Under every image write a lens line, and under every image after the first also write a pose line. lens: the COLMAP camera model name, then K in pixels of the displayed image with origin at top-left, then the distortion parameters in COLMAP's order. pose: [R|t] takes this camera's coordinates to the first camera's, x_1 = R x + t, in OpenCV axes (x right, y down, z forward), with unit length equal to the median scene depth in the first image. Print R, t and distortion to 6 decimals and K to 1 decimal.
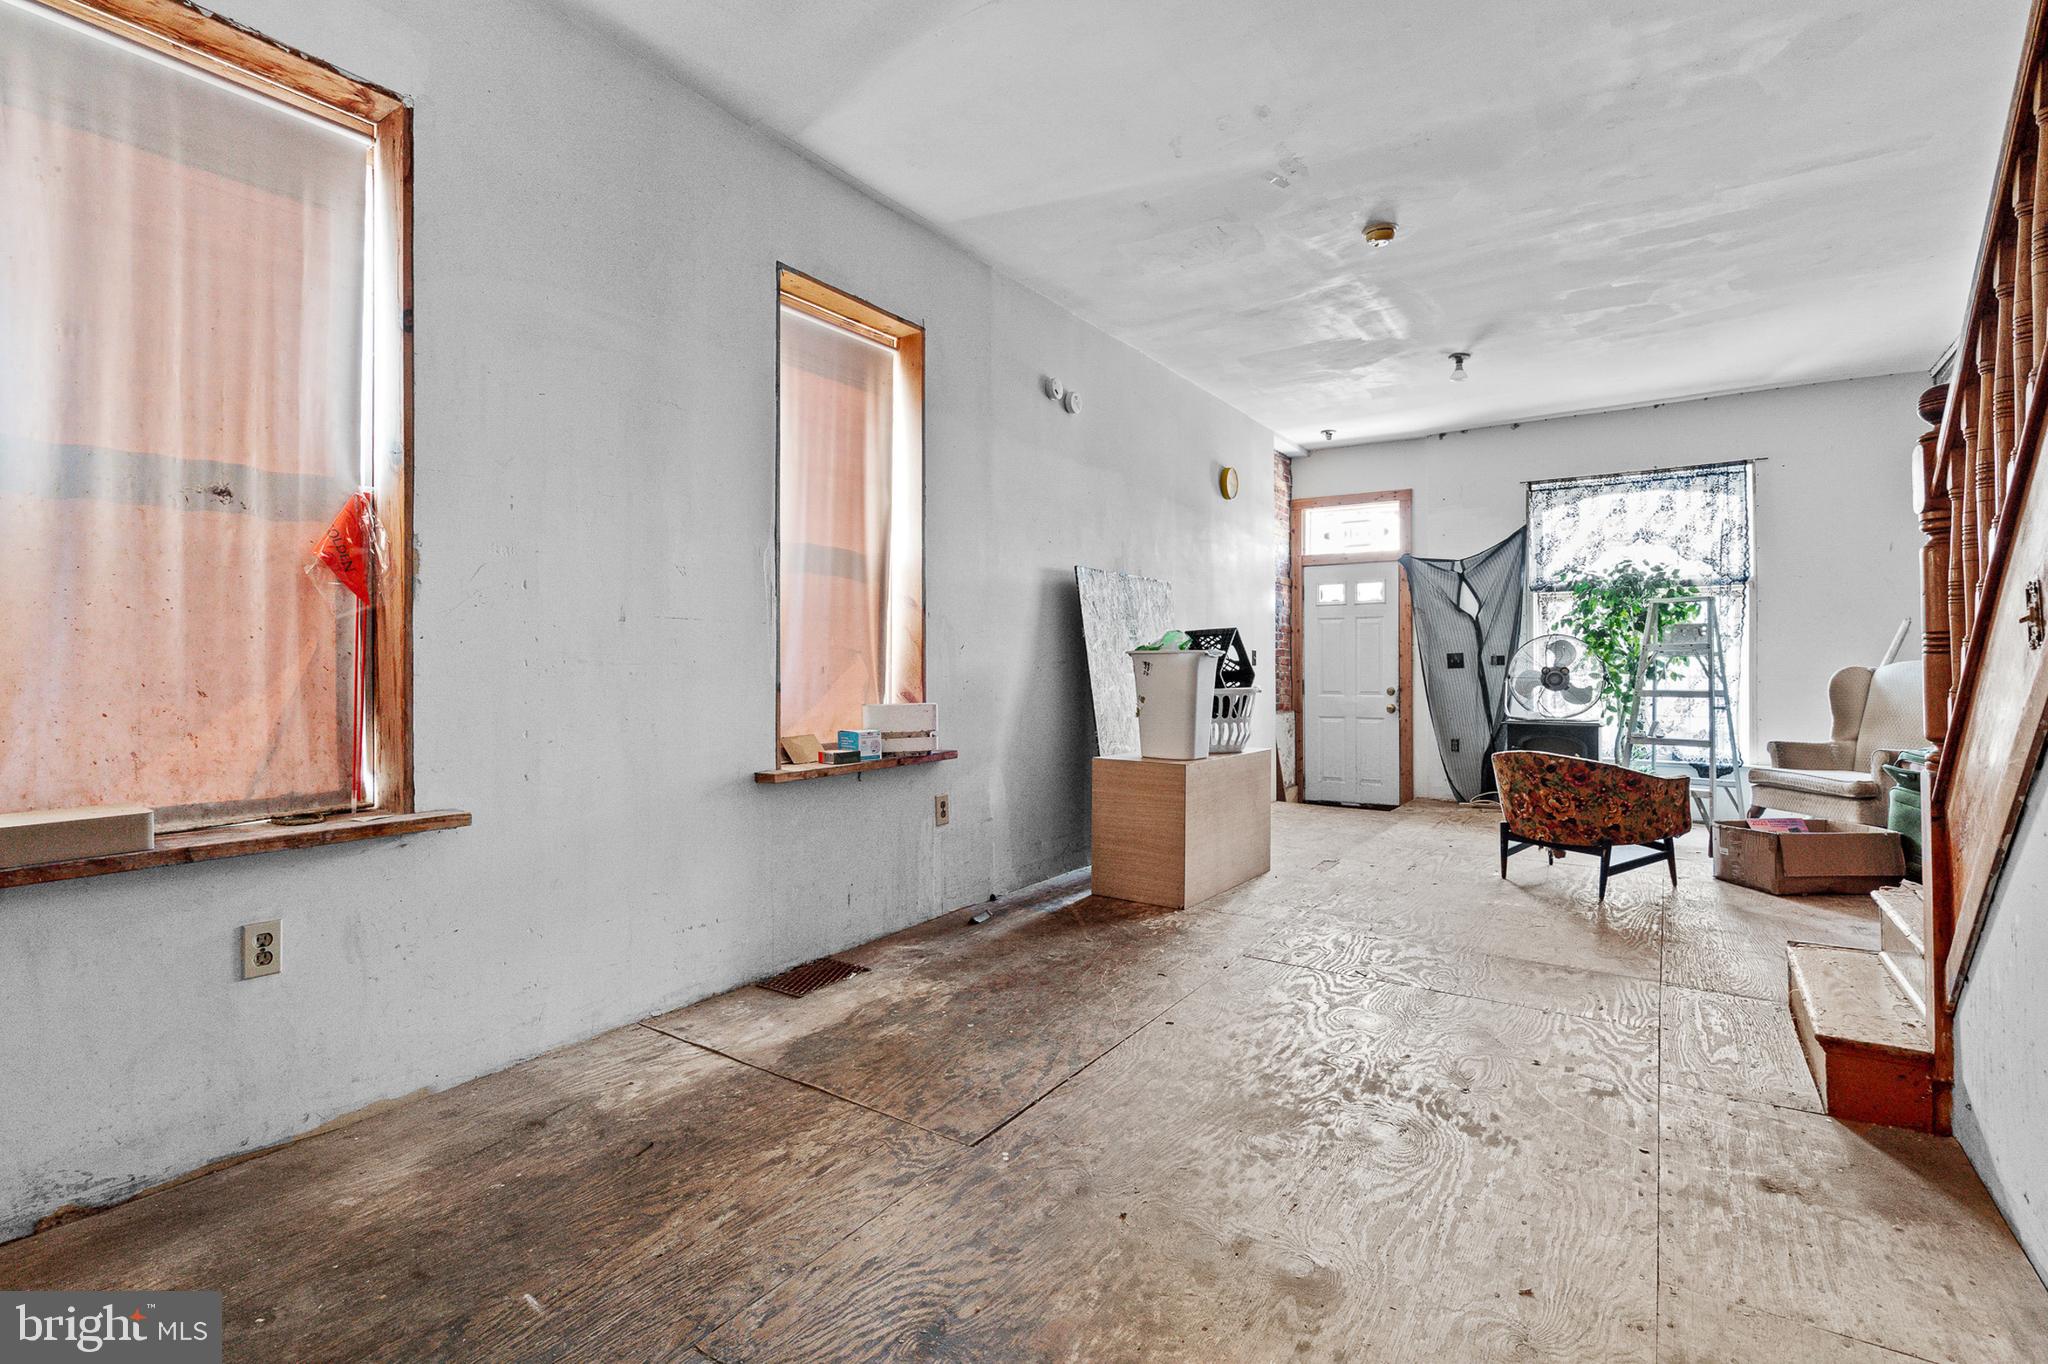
lens RADIAL K [[932.8, 0, 1018.0], [0, 932.8, 670.1], [0, 0, 1]] dist [-0.015081, 0.000228]
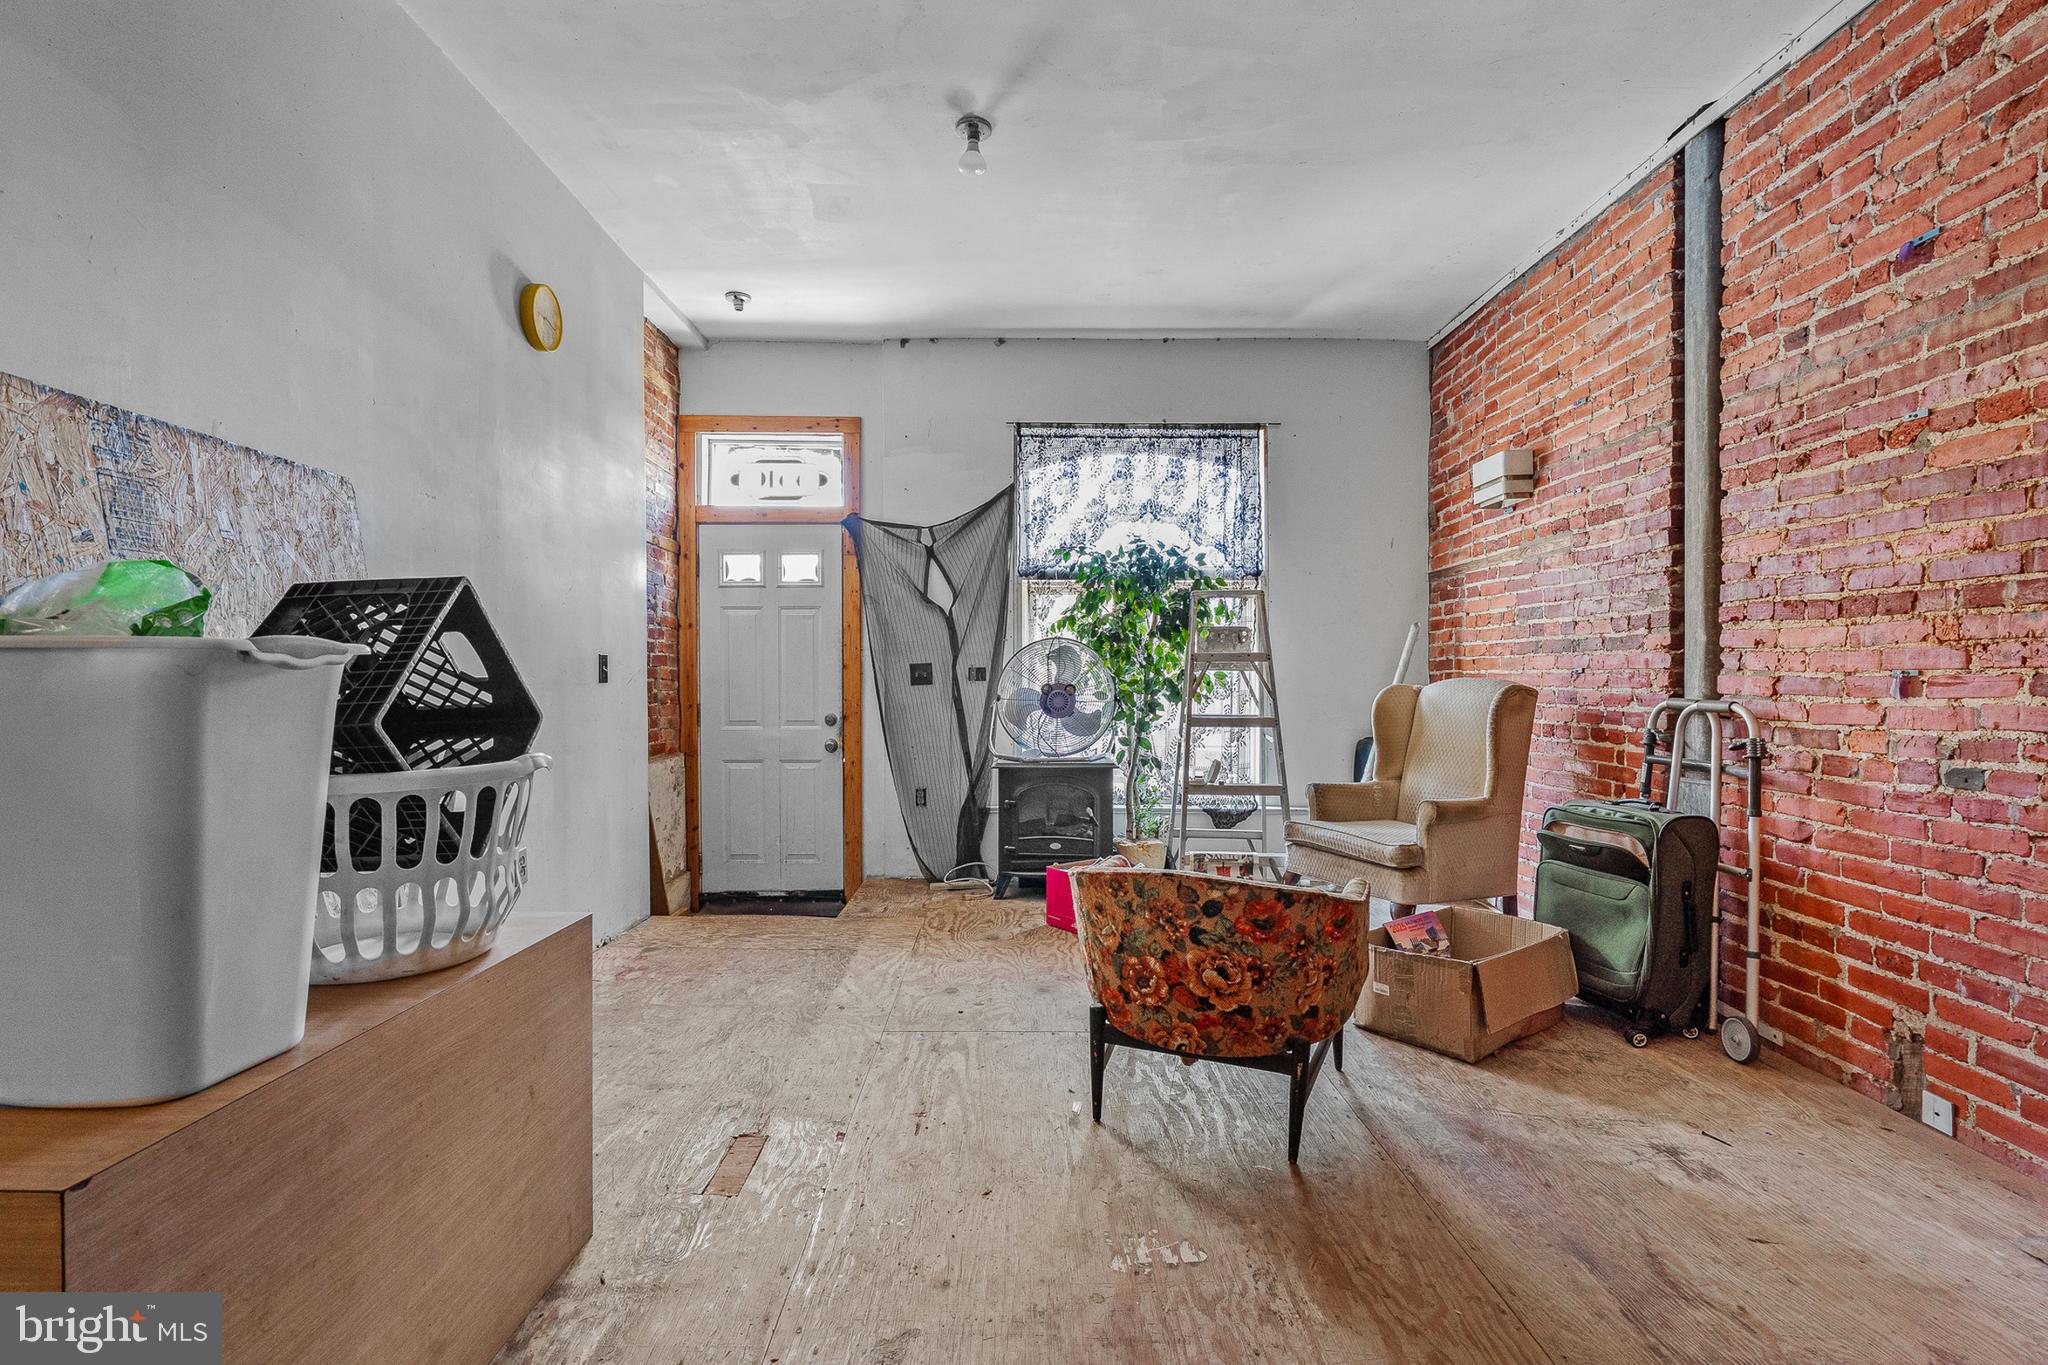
lens RADIAL K [[958.4, 0, 1015.2], [0, 958.4, 683.6], [0, 0, 1]] dist [-0.001477, 0.000021]
pose [[0.821671, -0.002616, 0.569956, 0.137907], [0.000926, 0.999994, 0.003256, -0.006003], [-0.569961, -0.002148, 0.821669, 0.420728]]
